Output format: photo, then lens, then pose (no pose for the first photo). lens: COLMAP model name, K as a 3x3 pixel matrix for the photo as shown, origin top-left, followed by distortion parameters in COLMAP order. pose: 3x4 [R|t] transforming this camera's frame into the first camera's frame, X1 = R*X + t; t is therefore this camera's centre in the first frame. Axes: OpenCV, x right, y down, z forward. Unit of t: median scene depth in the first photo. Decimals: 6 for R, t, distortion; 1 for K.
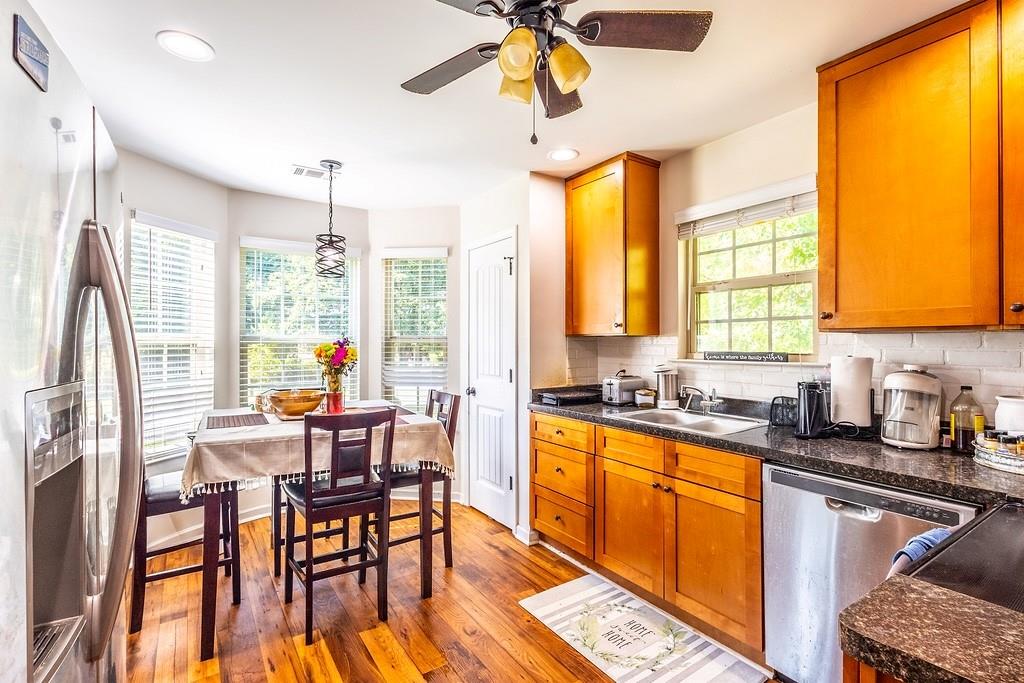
lens RADIAL K [[469.1, 0, 495.1], [0, 469.1, 341.7], [0, 0, 1]] dist [0.010769, -0.002403]
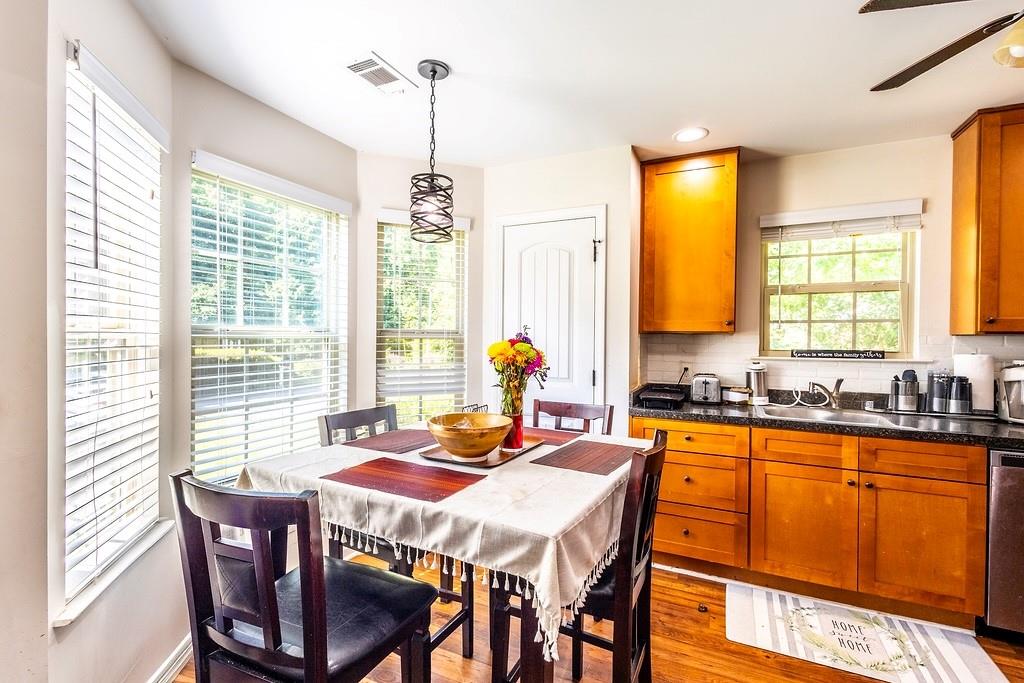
lens RADIAL K [[469.1, 0, 509.1], [0, 469.1, 342.2], [0, 0, 1]] dist [0.010769, -0.002403]
pose [[0.856627, 0.001178, 0.515935, -0.656207], [-0.008406, 0.999897, 0.011674, -0.003044], [-0.515868, -0.014337, 0.856548, 0.409670]]
